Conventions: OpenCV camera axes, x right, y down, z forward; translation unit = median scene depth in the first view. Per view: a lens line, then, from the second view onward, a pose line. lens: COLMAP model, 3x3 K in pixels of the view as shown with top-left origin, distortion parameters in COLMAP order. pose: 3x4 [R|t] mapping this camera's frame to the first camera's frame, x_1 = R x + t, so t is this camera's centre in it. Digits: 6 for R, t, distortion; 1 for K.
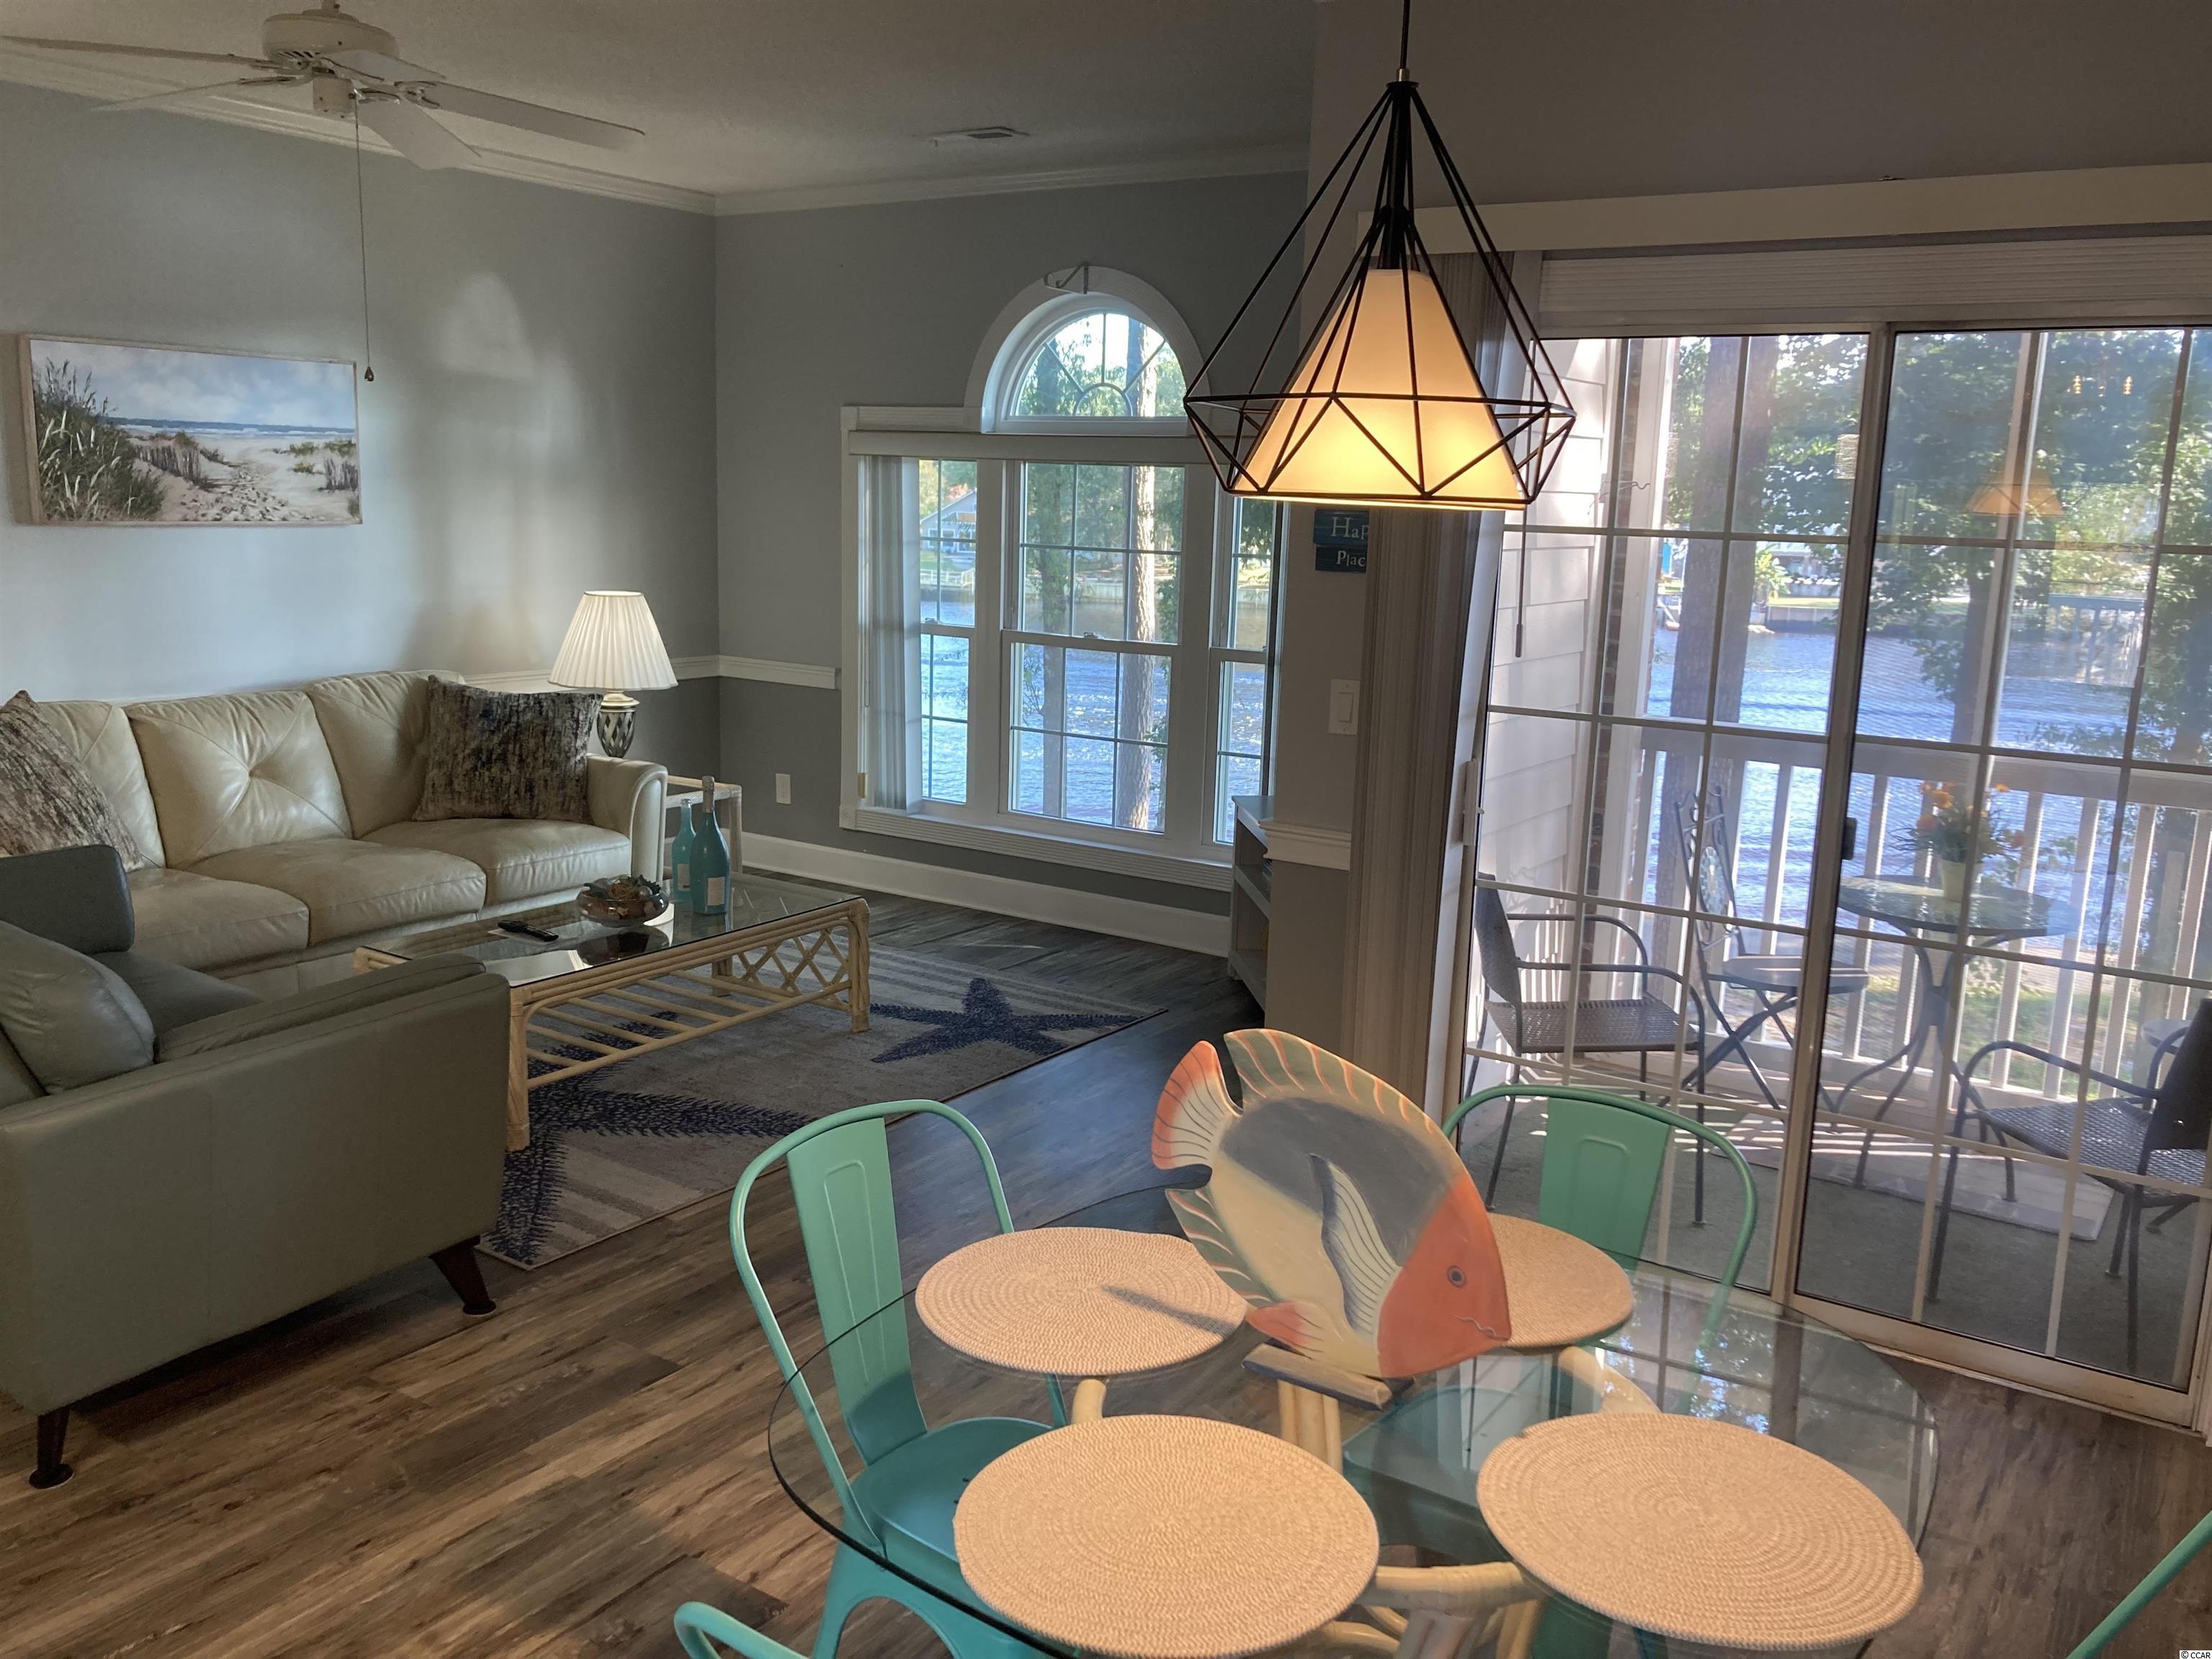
lens RADIAL K [[1815.8, 0, 1097.2], [0, 1815.8, 820.2], [0, 0, 1]] dist [0.051560, -0.065955]
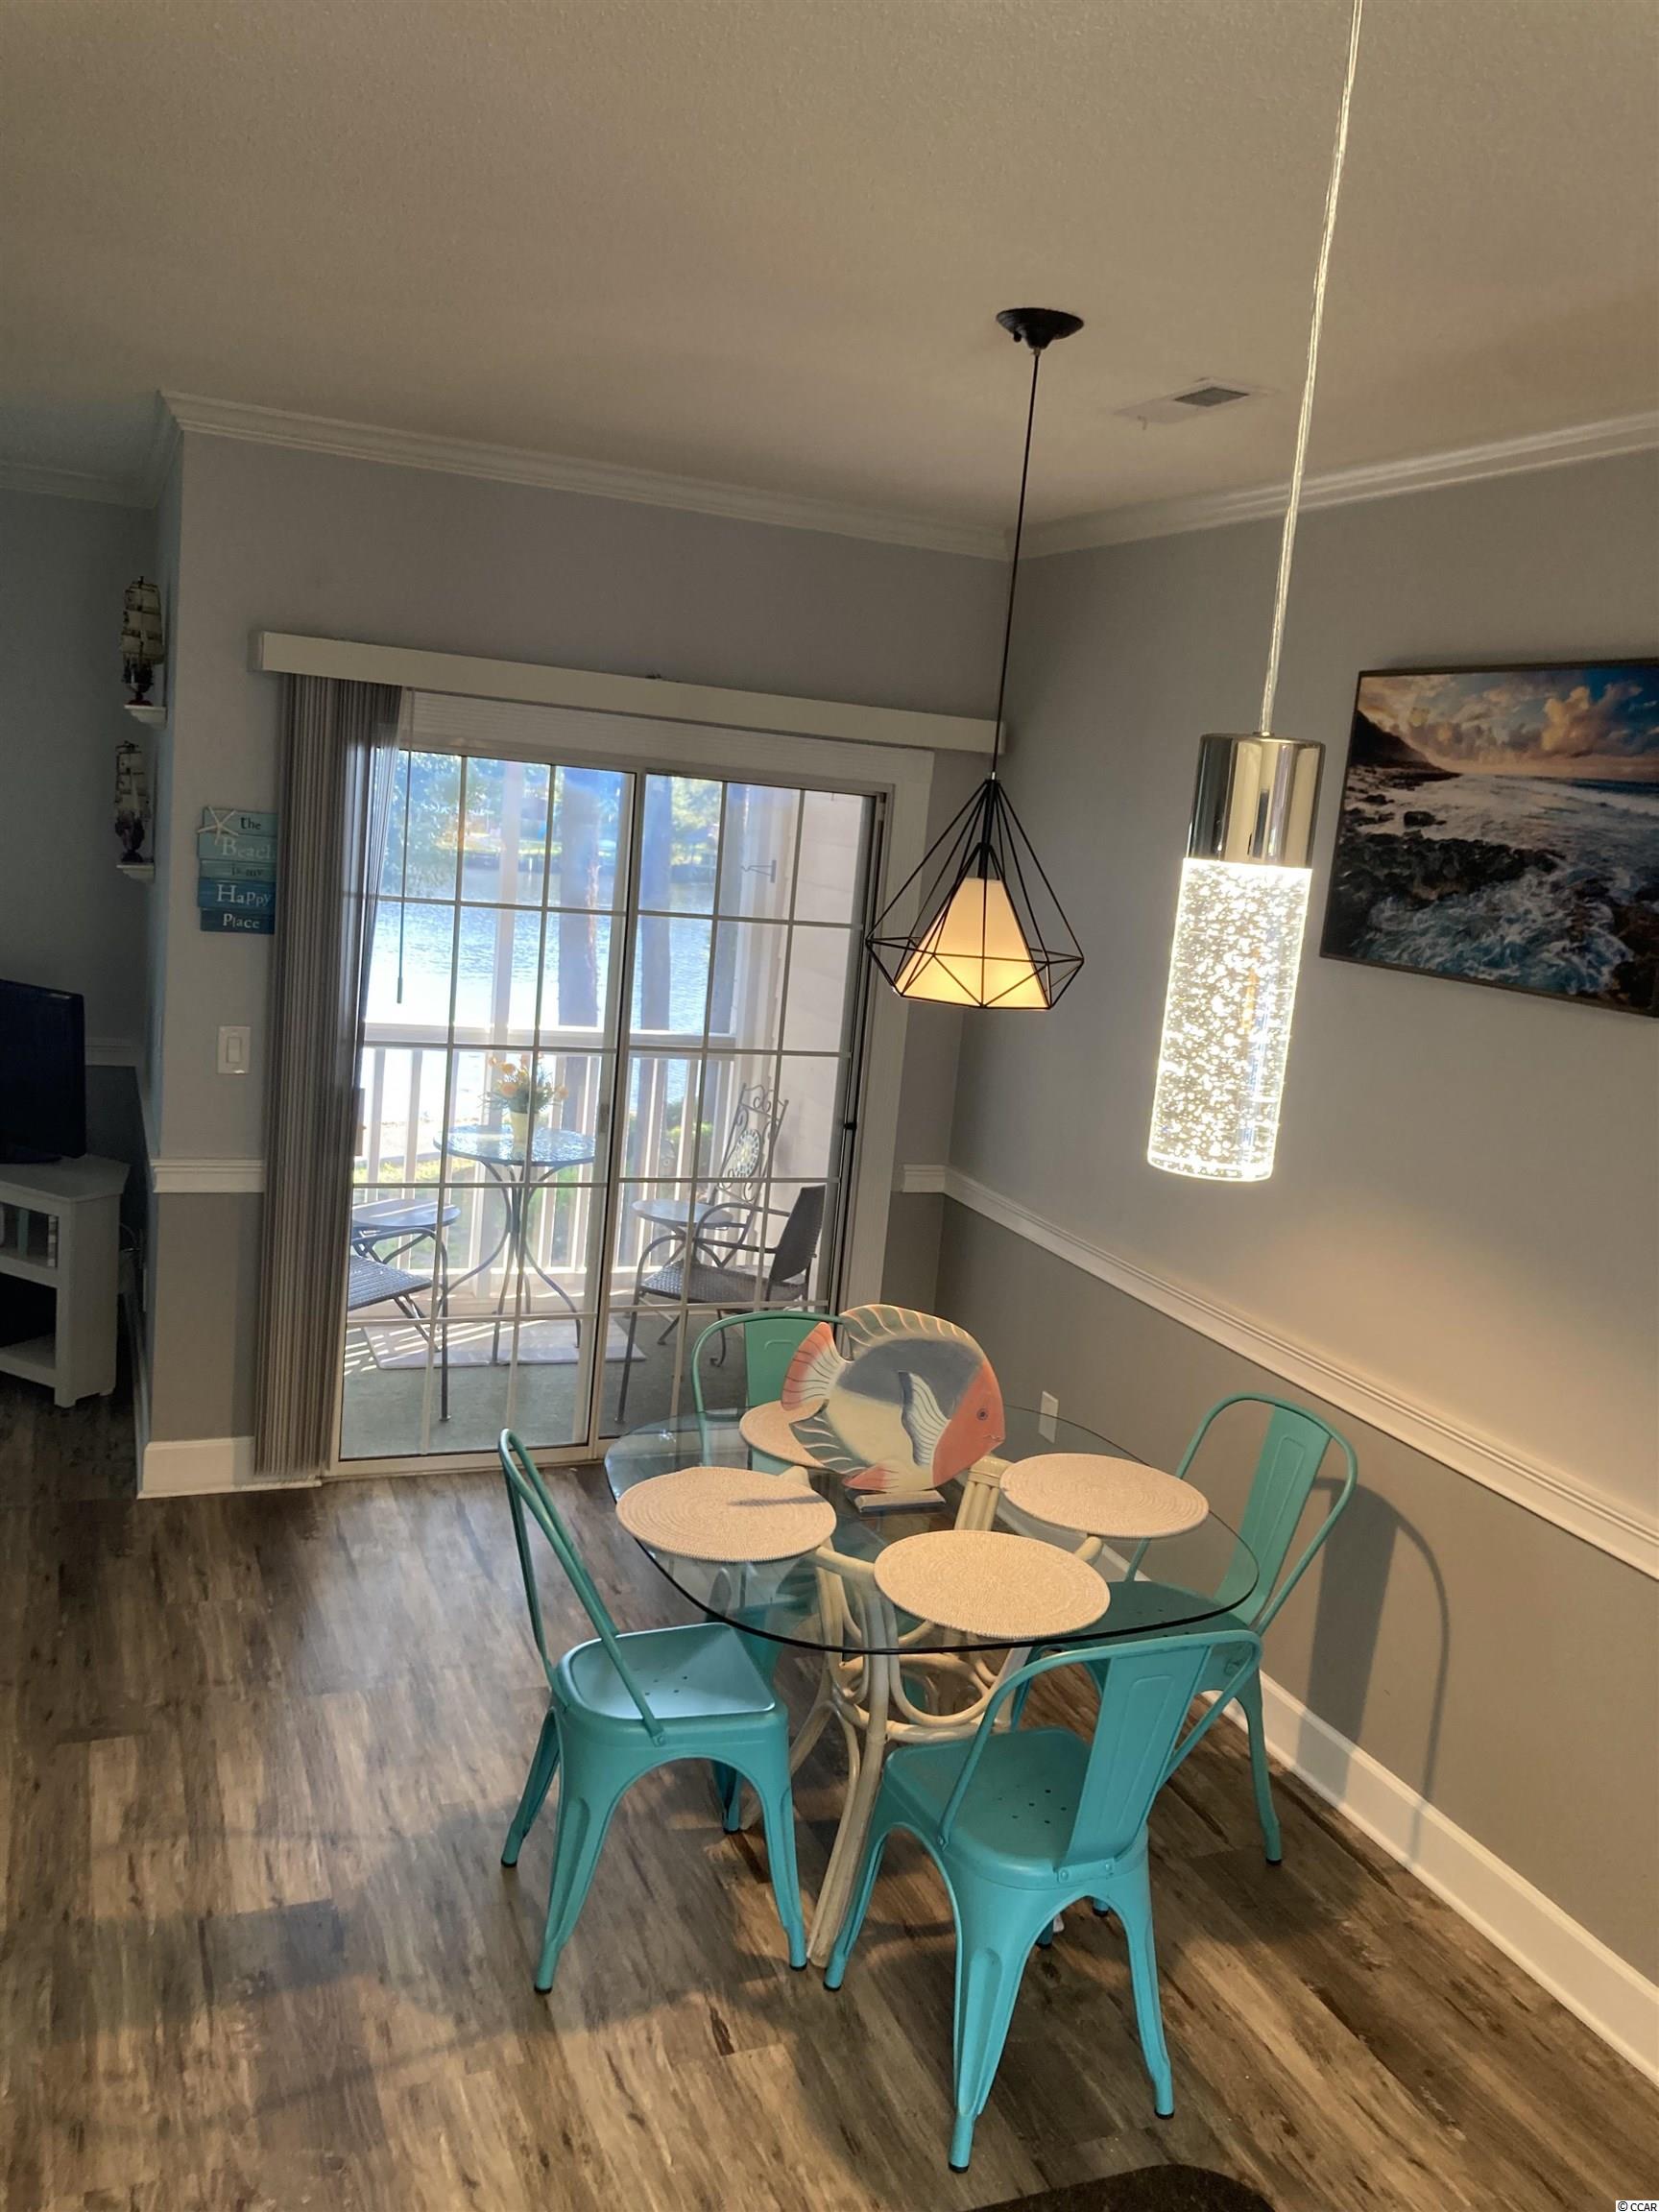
lens RADIAL K [[1815.8, 0, 873.5], [0, 1815.8, 1077.0], [0, 0, 1]] dist [0.051560, -0.065955]
pose [[0.542702, -0.105890, 0.833224, -0.418813], [0.075275, 0.994161, 0.077314, -0.072677], [-0.836546, 0.020763, 0.547504, 0.029060]]
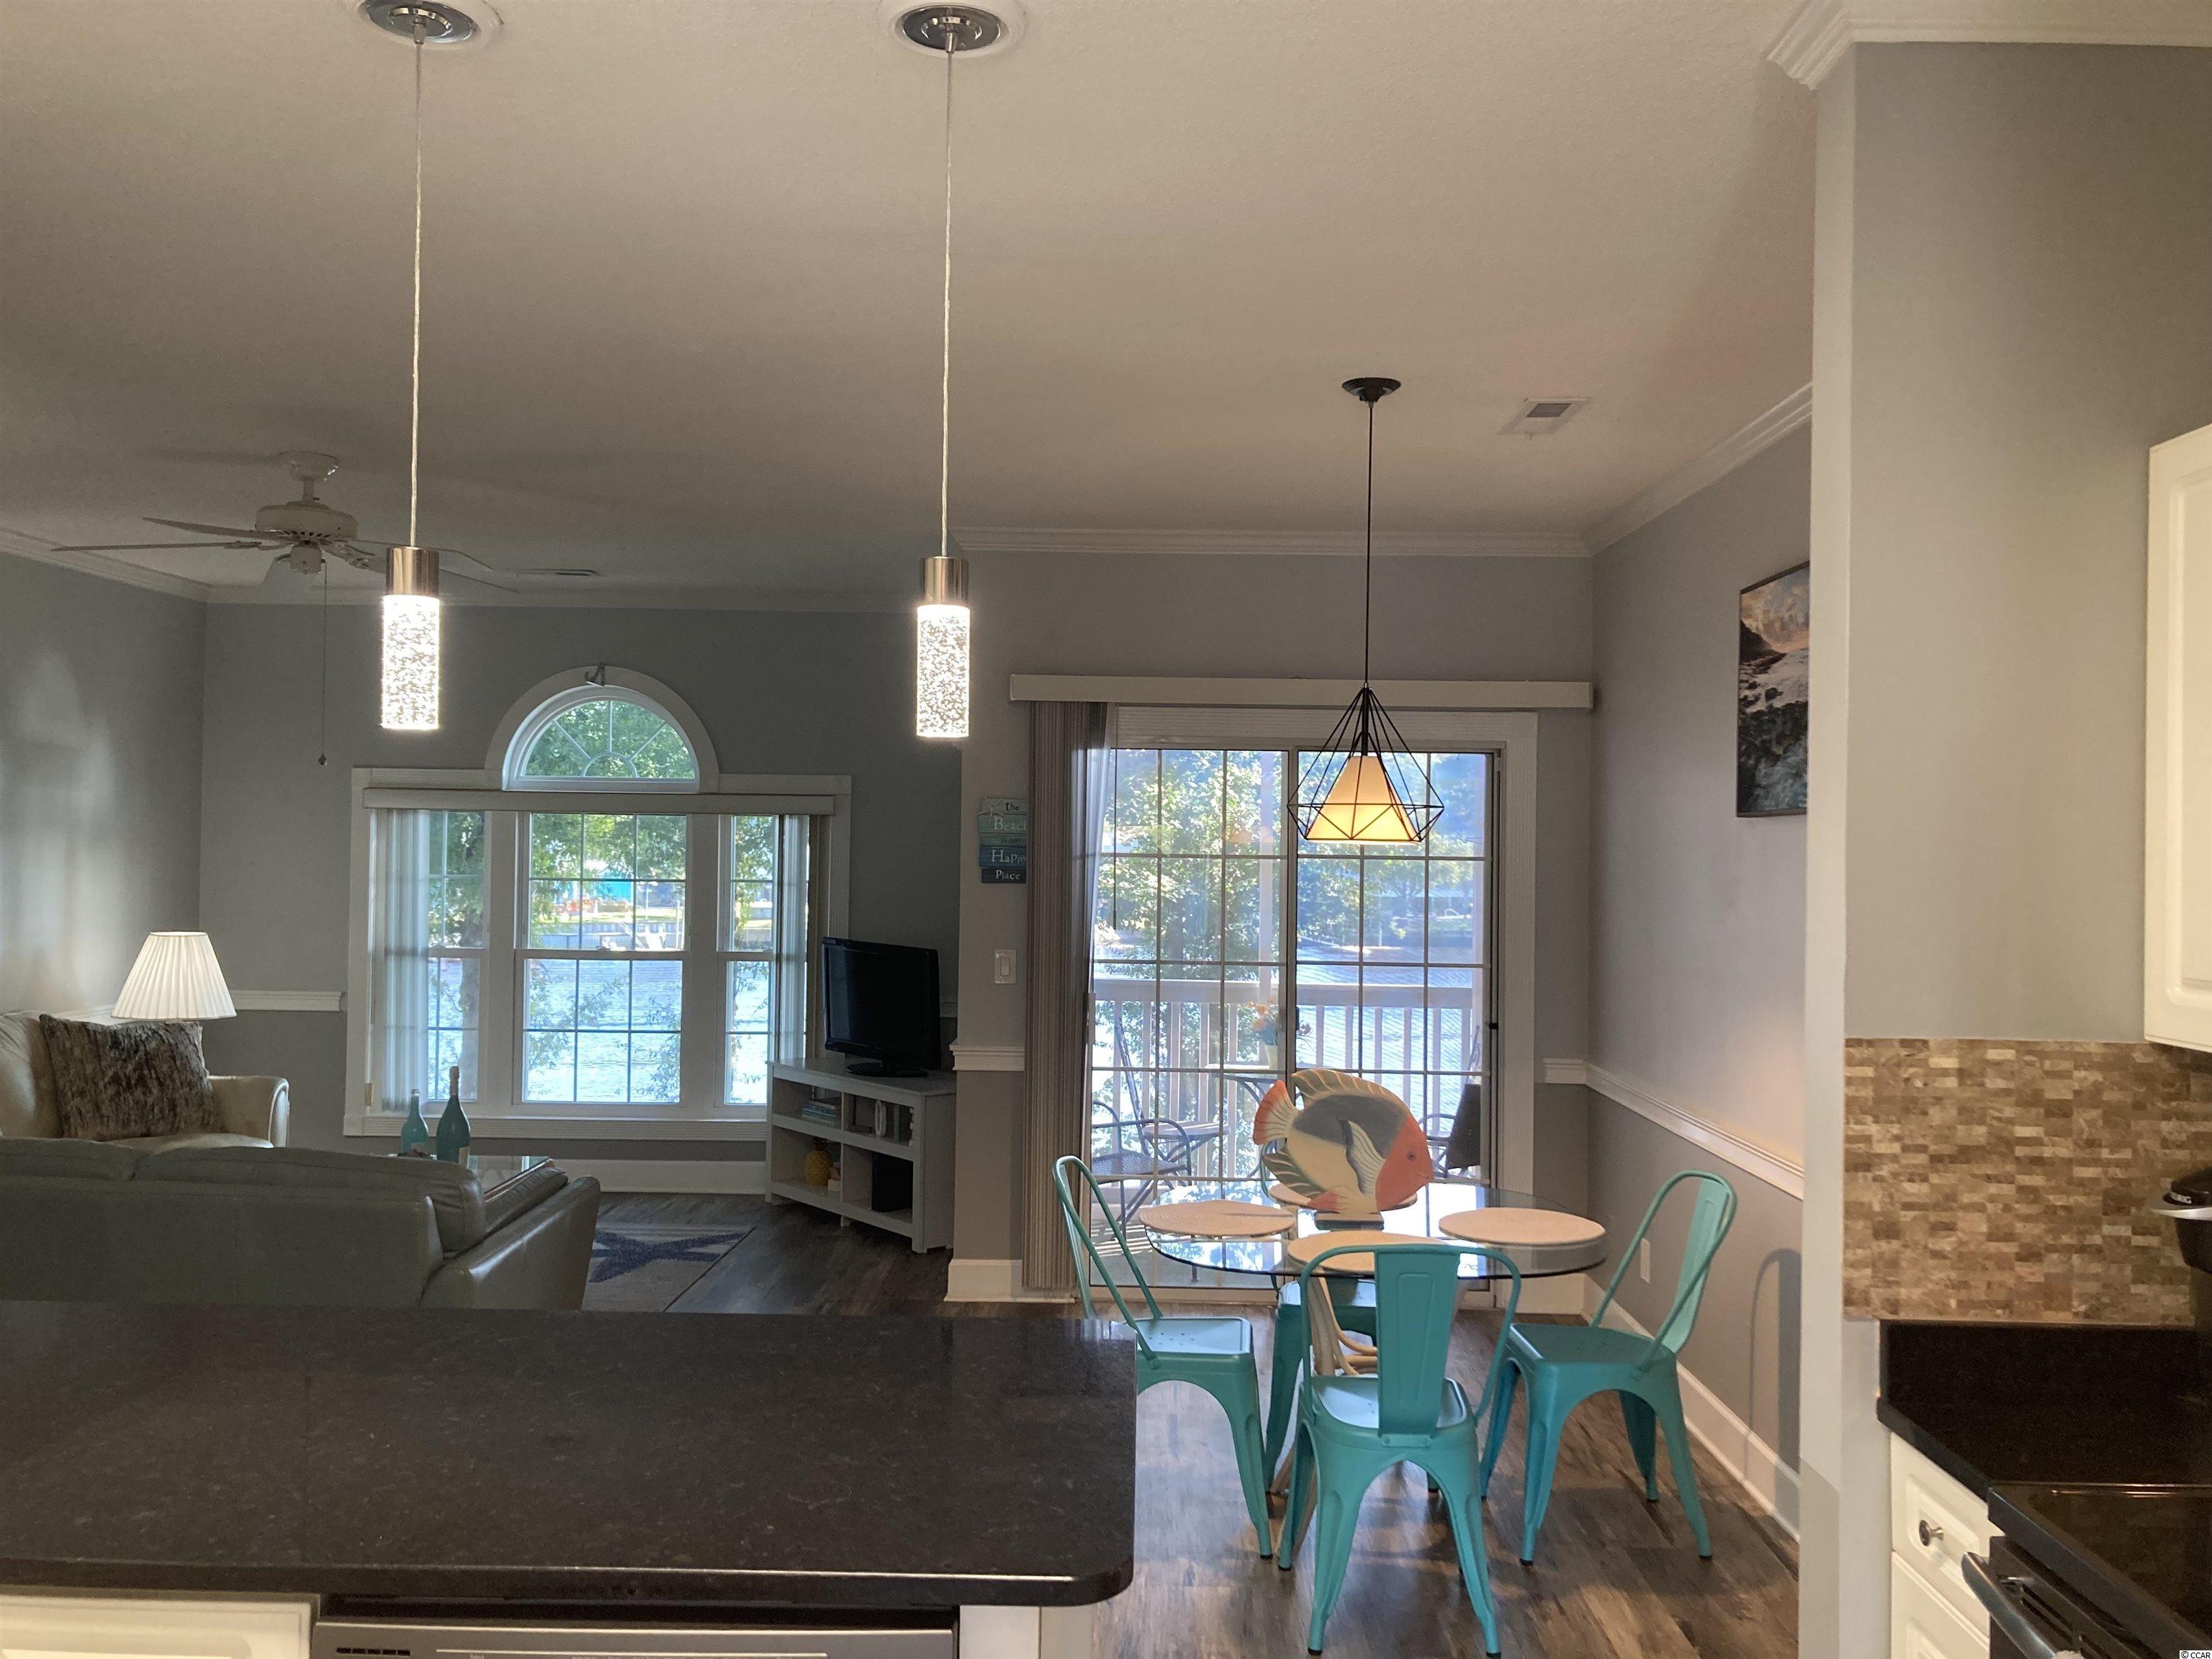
lens RADIAL K [[1815.8, 0, 1109.2], [0, 1815.8, 824.6], [0, 0, 1]] dist [0.051560, -0.065955]
pose [[0.839668, -0.011950, 0.542969, -0.454222], [0.108476, 0.983303, -0.146110, 0.039838], [-0.532157, 0.181583, 0.826944, -0.271637]]
